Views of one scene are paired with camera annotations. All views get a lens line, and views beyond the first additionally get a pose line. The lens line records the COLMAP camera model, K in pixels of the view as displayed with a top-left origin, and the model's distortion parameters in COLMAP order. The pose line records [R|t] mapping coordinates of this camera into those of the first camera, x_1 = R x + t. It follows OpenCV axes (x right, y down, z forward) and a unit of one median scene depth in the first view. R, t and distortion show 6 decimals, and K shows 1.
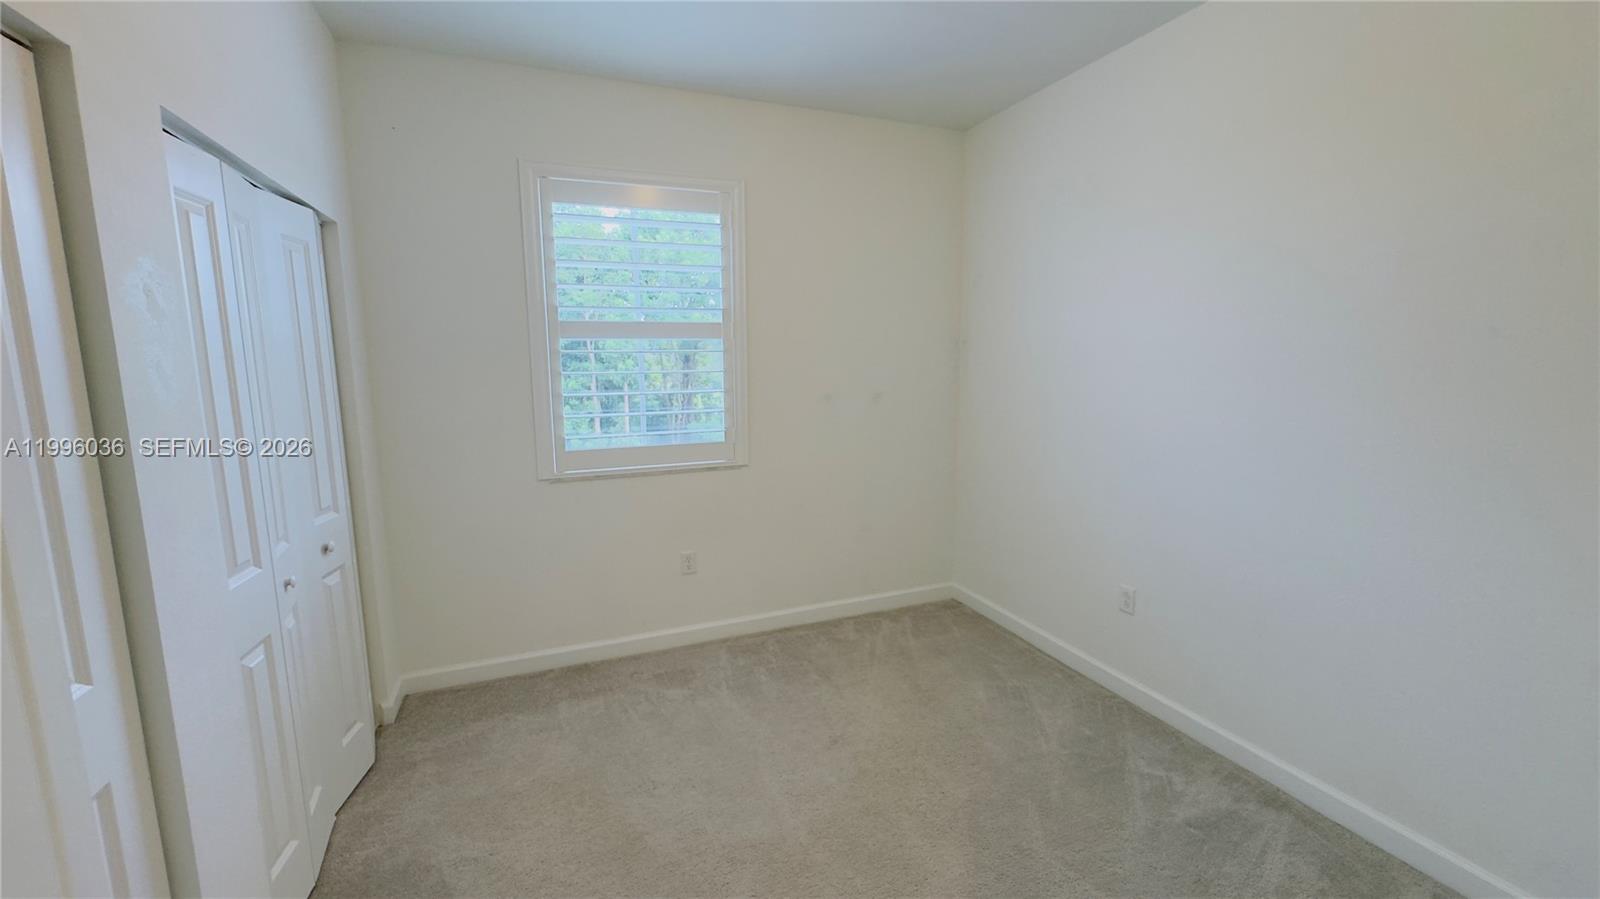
lens RADIAL K [[639.1, 0, 802.5], [0, 639.1, 442.2], [0, 0, 1]] dist [-0.003951, 0.000355]
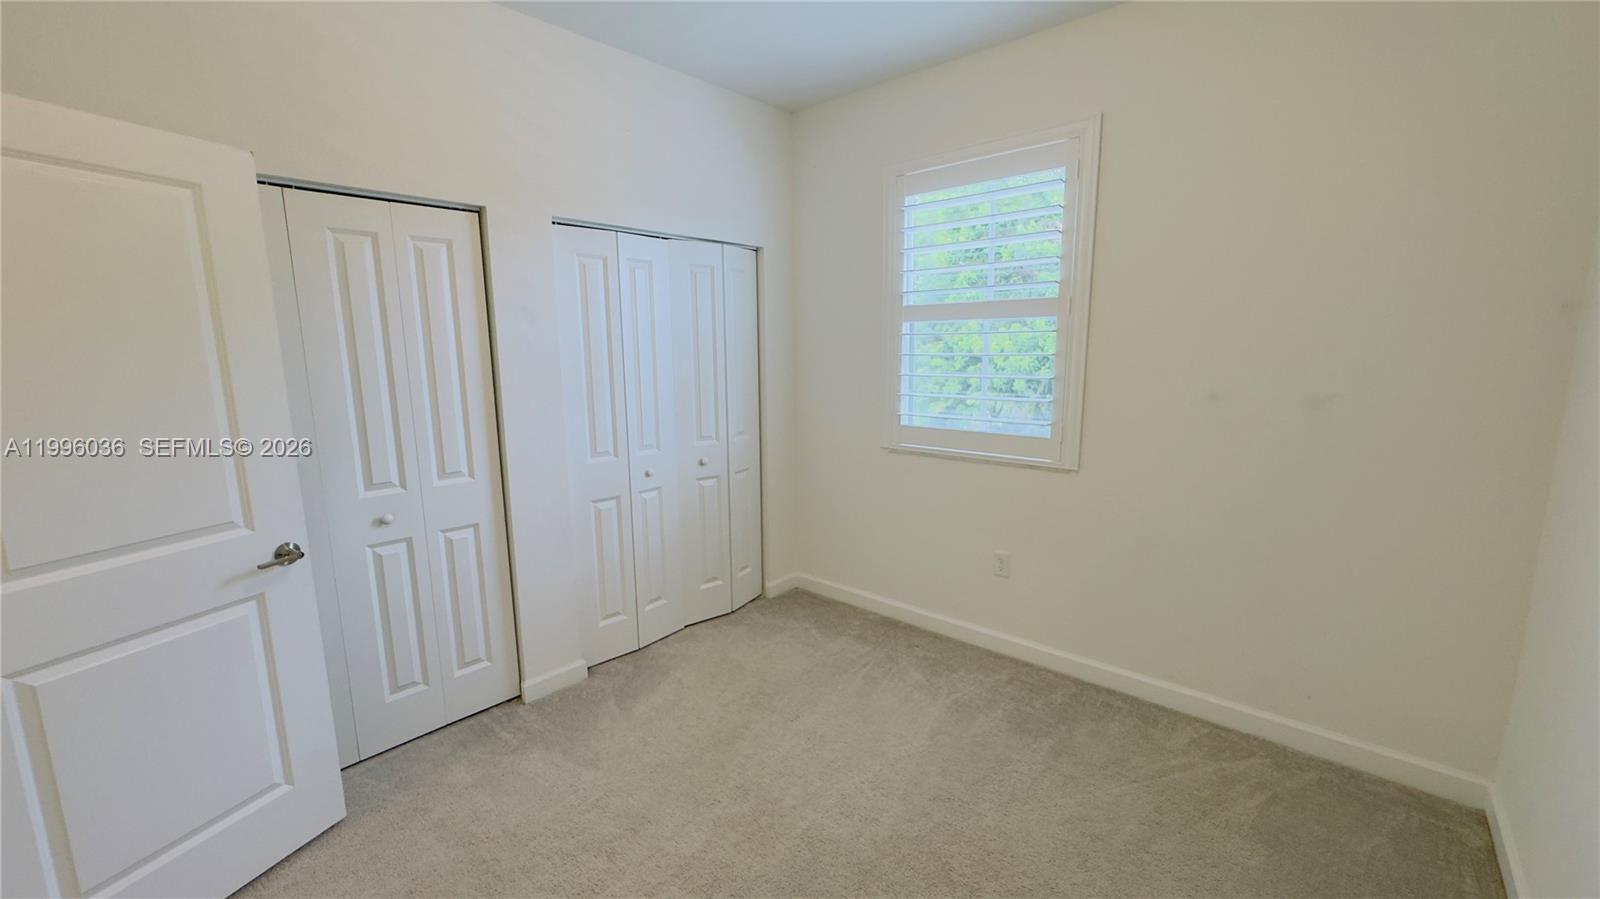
lens RADIAL K [[639.1, 0, 797.2], [0, 639.1, 440.9], [0, 0, 1]] dist [-0.003951, 0.000355]
pose [[0.440031, 0.139480, -0.887084, 0.504203], [-0.112010, 0.988674, 0.099891, -0.046766], [0.890969, 0.055407, 0.450670, 0.332035]]
